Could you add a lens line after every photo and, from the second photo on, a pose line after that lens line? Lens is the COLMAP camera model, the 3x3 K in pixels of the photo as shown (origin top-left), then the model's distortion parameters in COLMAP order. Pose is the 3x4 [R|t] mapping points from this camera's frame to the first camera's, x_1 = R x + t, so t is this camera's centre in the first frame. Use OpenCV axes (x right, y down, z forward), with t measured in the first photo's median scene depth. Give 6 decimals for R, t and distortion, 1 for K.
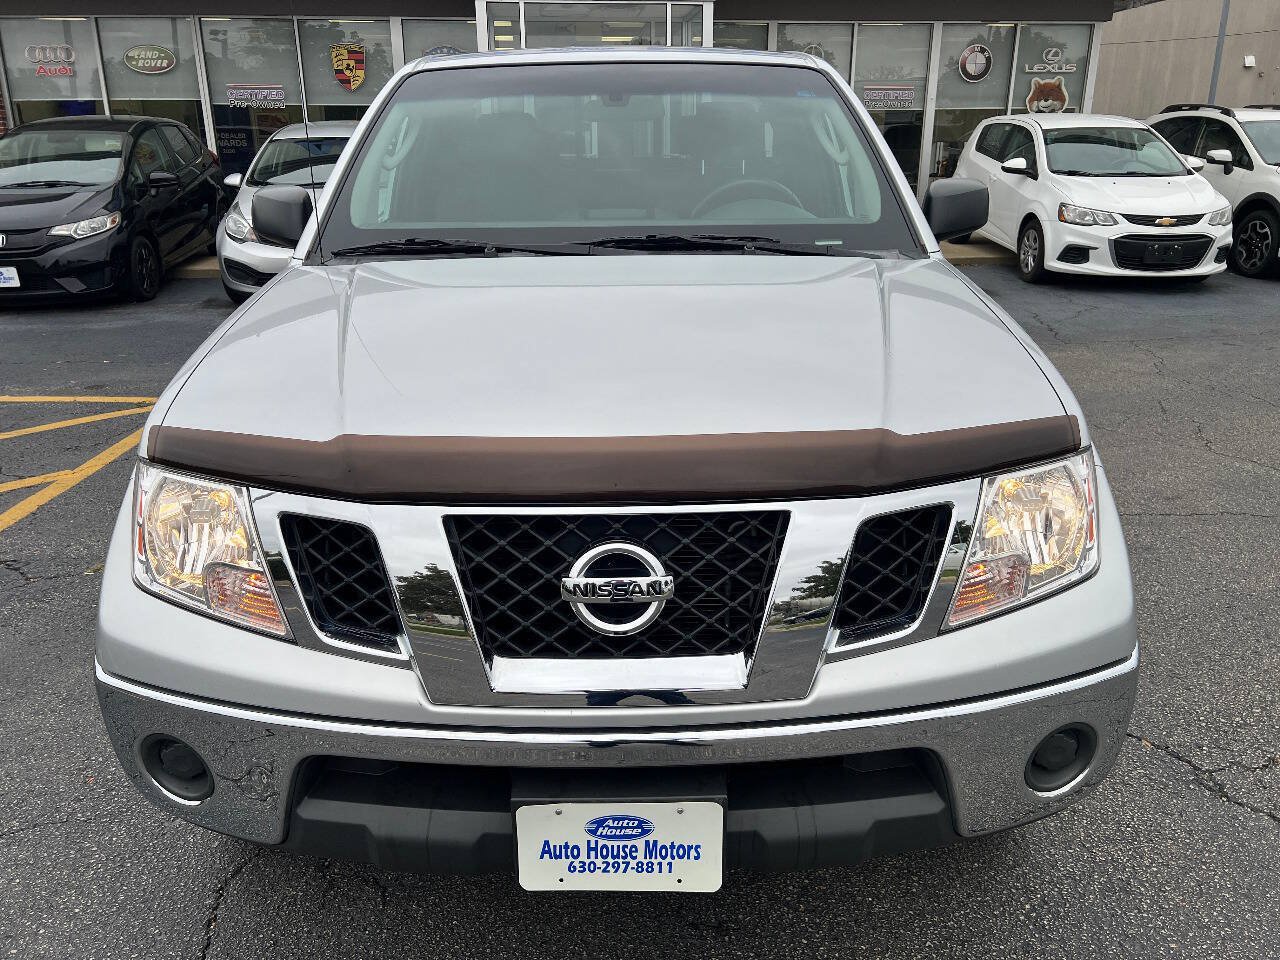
lens RADIAL K [[965.3, 0, 644.0], [0, 965.3, 477.3], [0, 0, 1]] dist [0.069411, -0.081698]
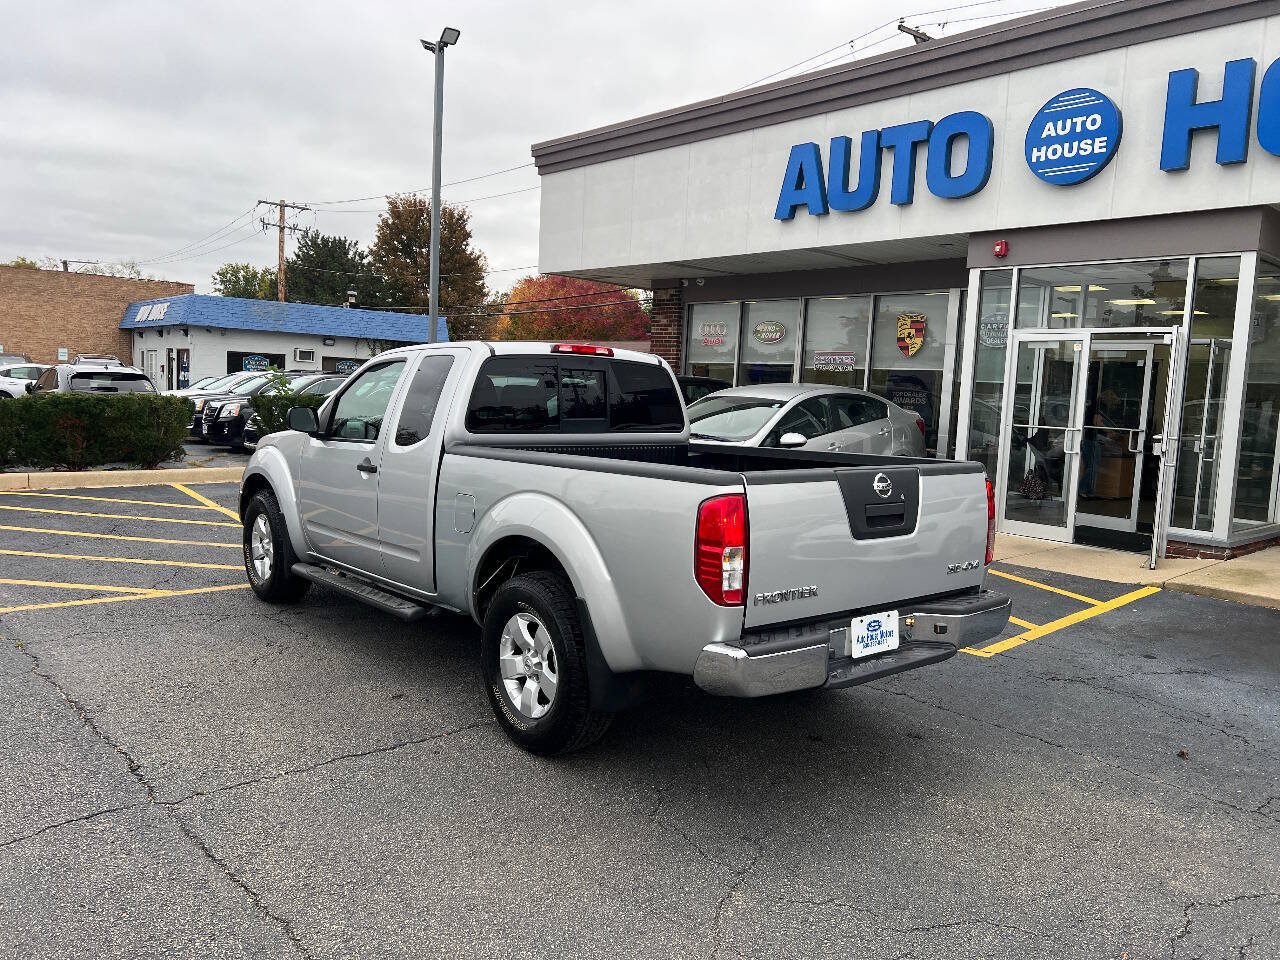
lens RADIAL K [[960.7, 0, 637.4], [0, 960.7, 477.6], [0, 0, 1]] dist [0.065474, -0.071314]
pose [[0.591759, 0.109965, -0.798579, 0.502486], [-0.303124, 0.948300, -0.094038, -0.123692], [0.746952, 0.297716, 0.594498, 0.292924]]
